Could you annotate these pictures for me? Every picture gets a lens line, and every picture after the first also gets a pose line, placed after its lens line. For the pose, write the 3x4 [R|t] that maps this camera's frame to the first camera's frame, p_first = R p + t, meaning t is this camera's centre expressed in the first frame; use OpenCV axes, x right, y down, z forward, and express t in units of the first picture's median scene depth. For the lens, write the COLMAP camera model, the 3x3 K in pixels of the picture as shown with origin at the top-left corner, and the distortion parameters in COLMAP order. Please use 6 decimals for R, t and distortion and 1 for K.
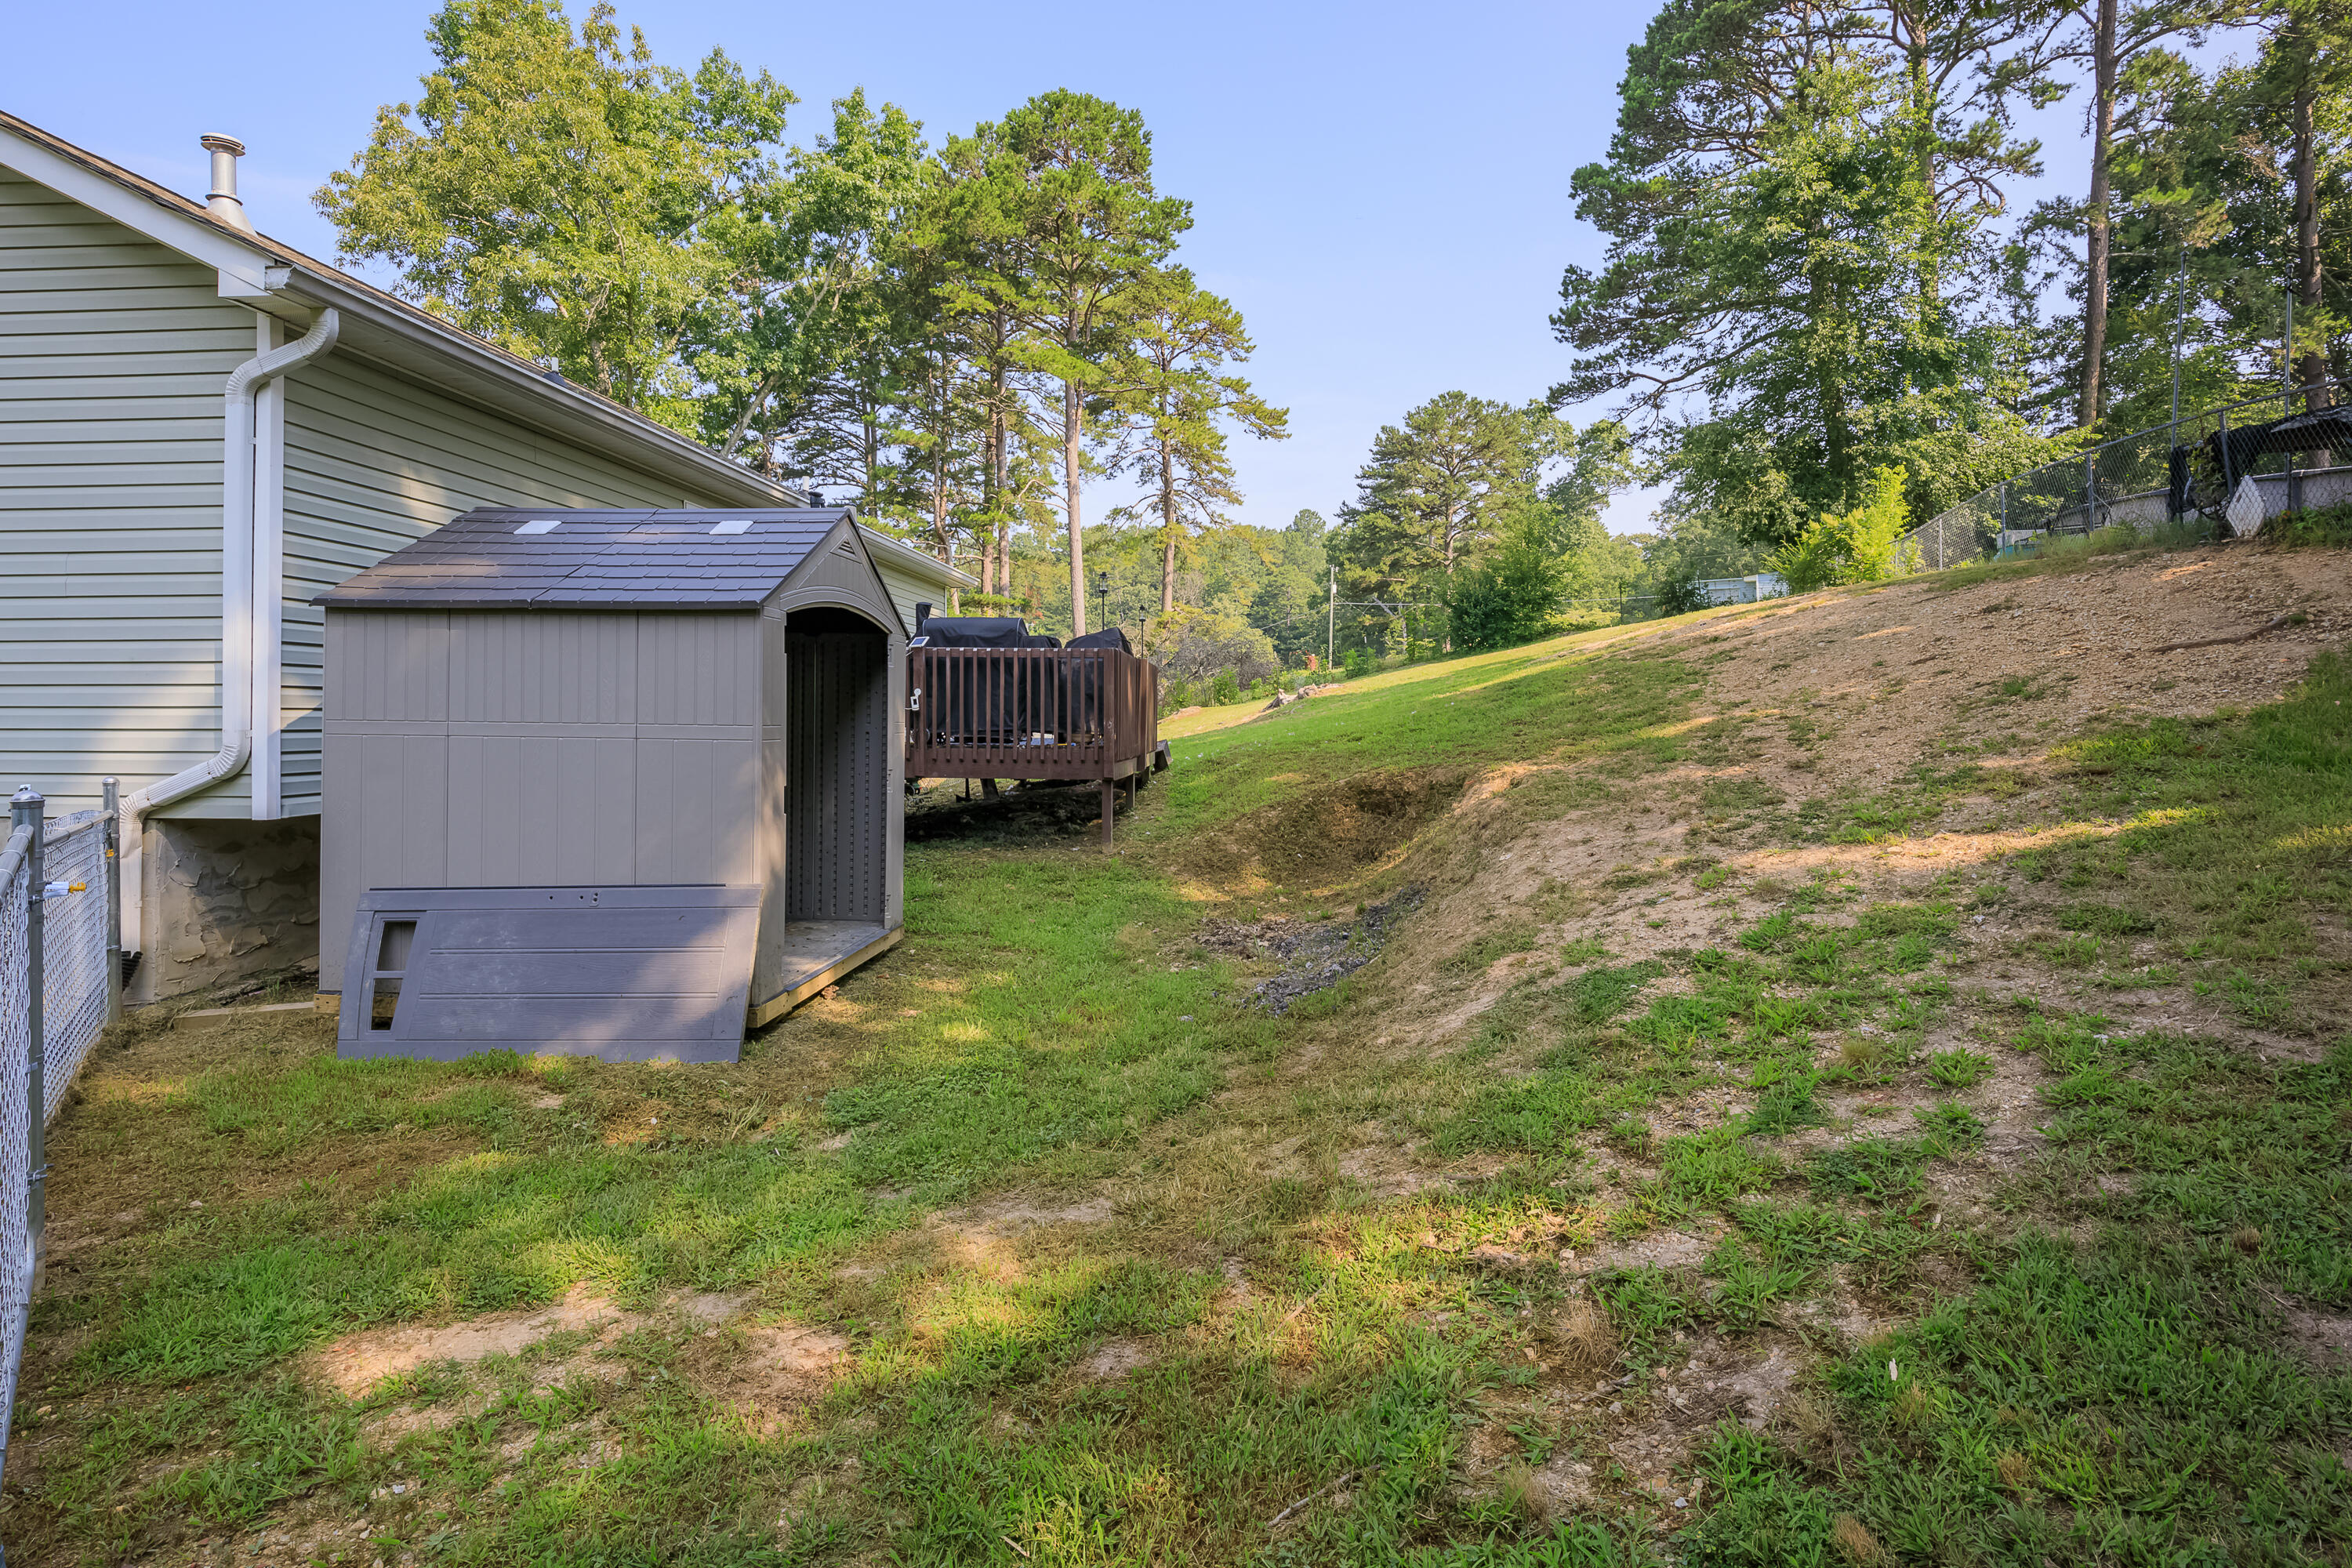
lens RADIAL K [[1132.4, 0, 1176.6], [0, 1132.4, 664.6], [0, 0, 1]] dist [-0.031379, 0.000097]
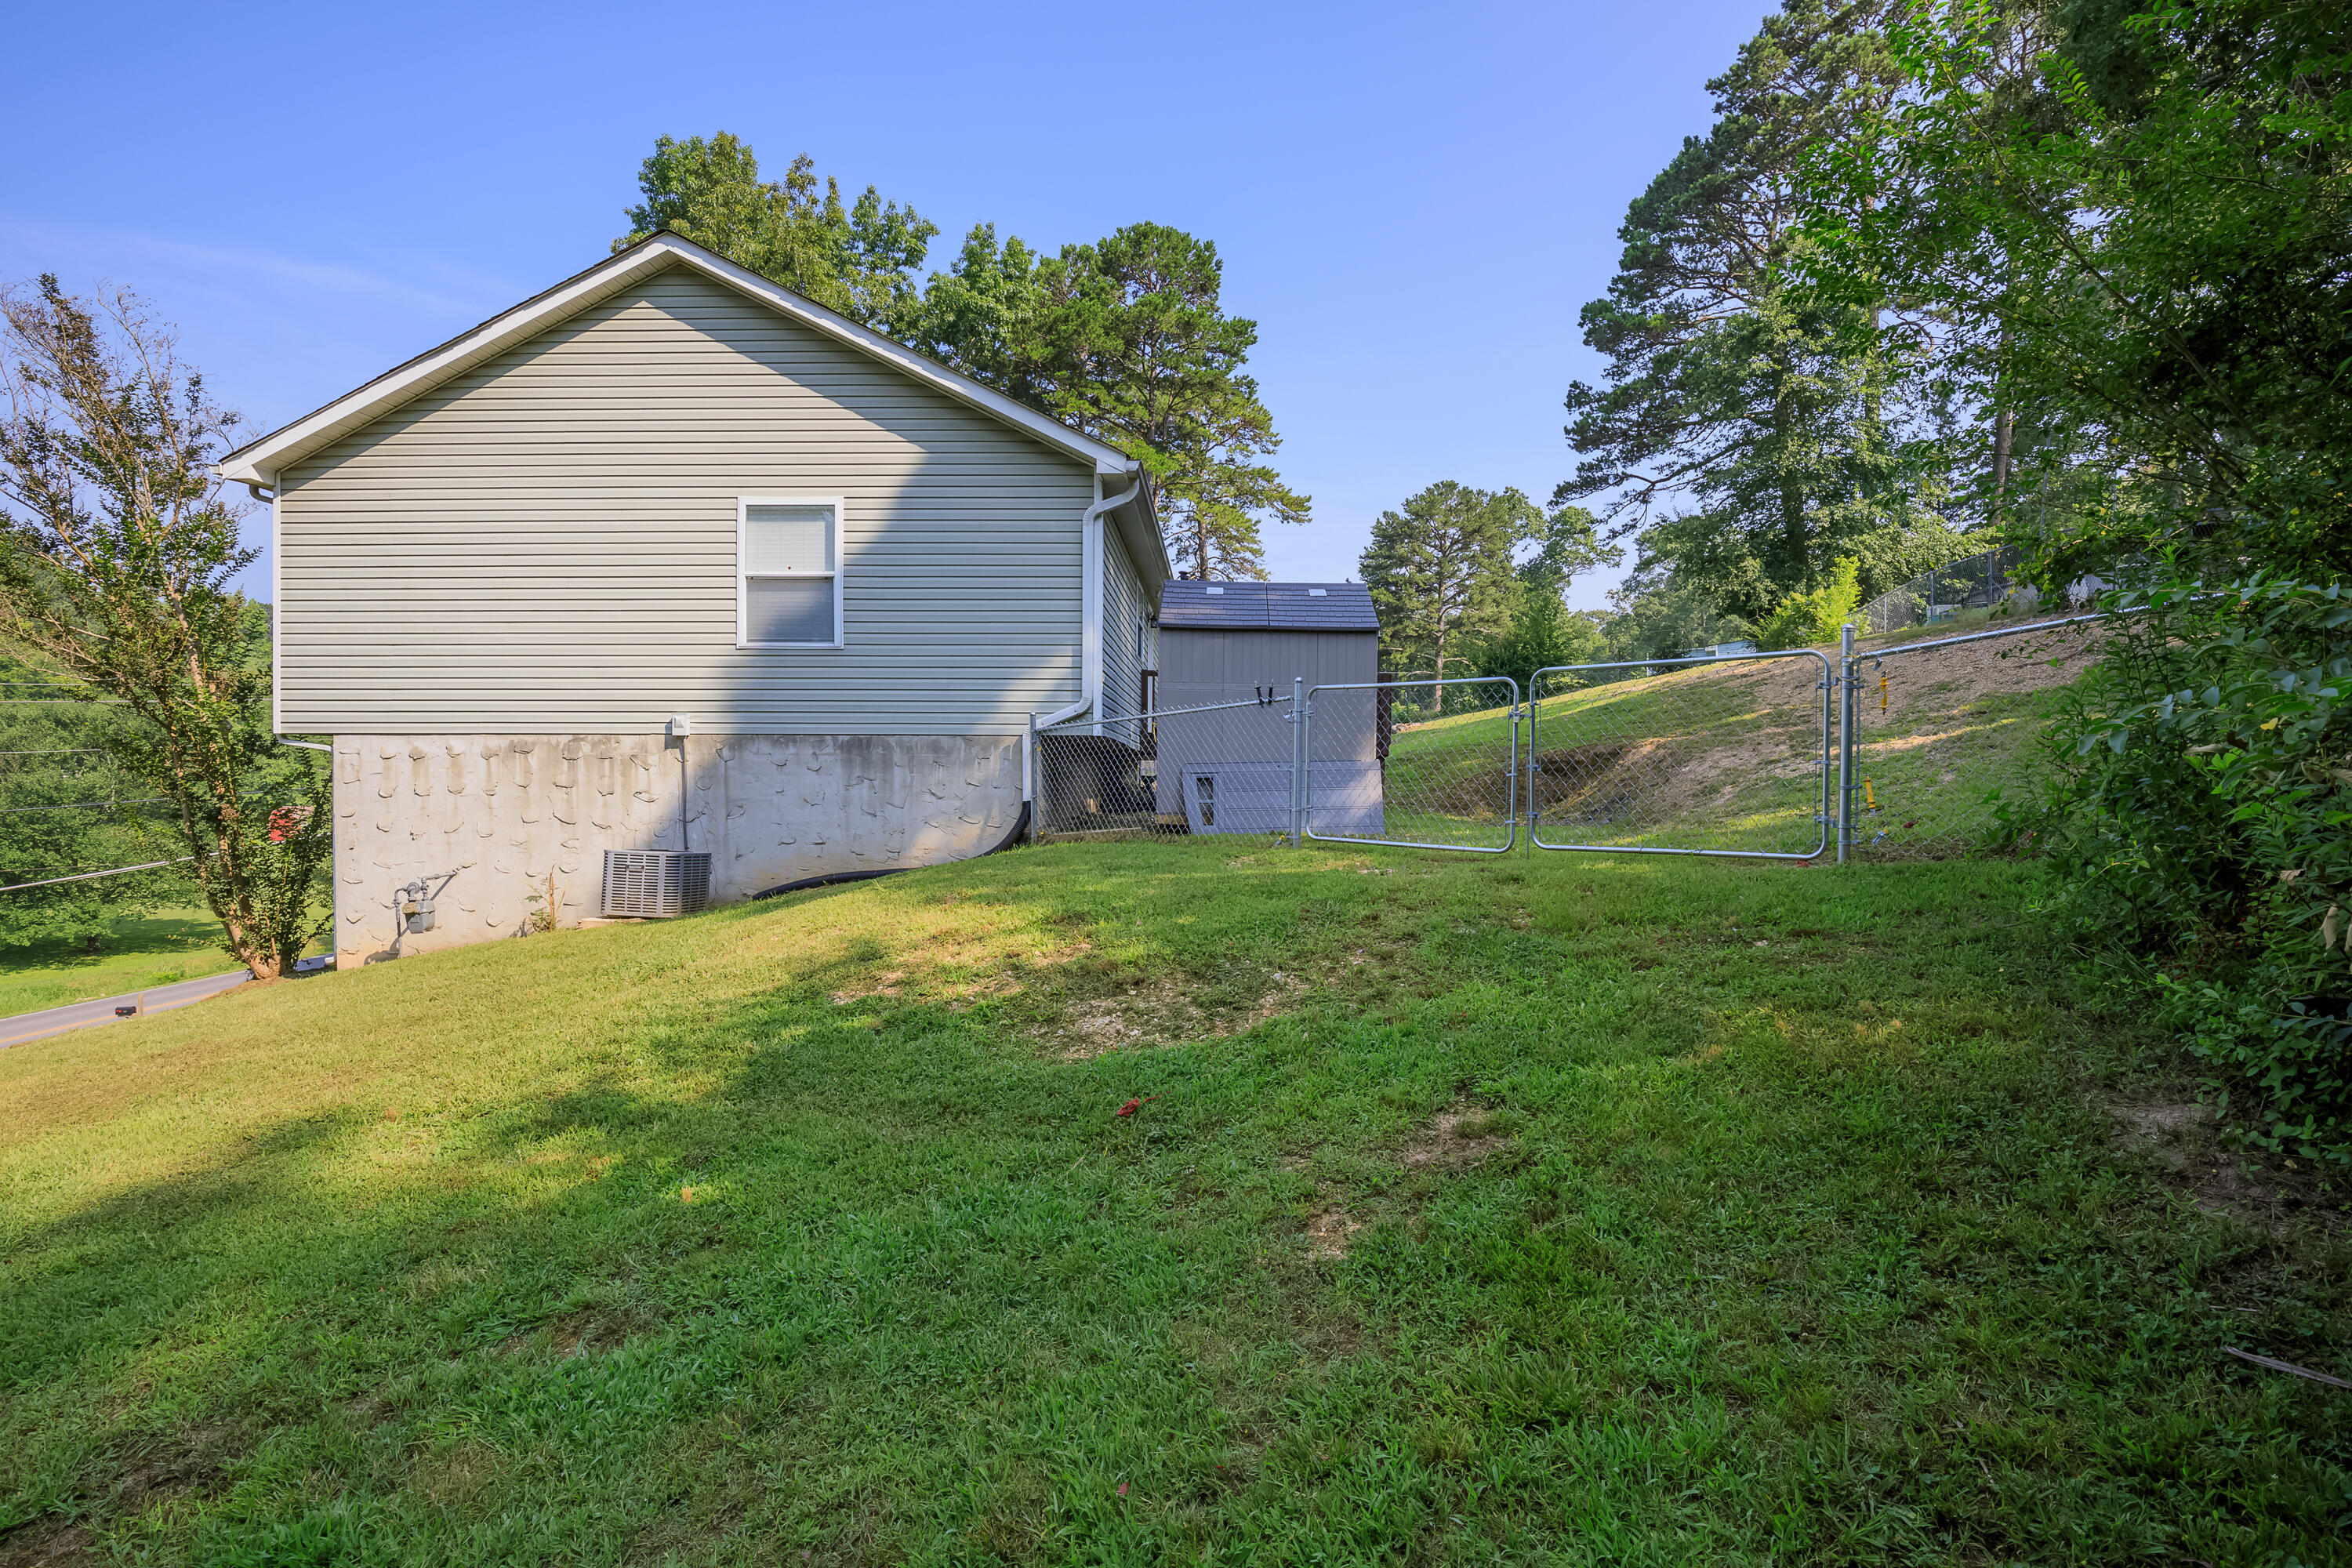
lens RADIAL K [[1116.6, 0, 1162.1], [0, 1116.6, 768.8], [0, 0, 1]] dist [-0.029029, -0.000315]
pose [[0.999267, 0.001630, 0.038255, -0.147077], [-0.002670, 0.999628, 0.027142, 0.026715], [-0.038197, -0.027224, 0.998899, -0.187342]]
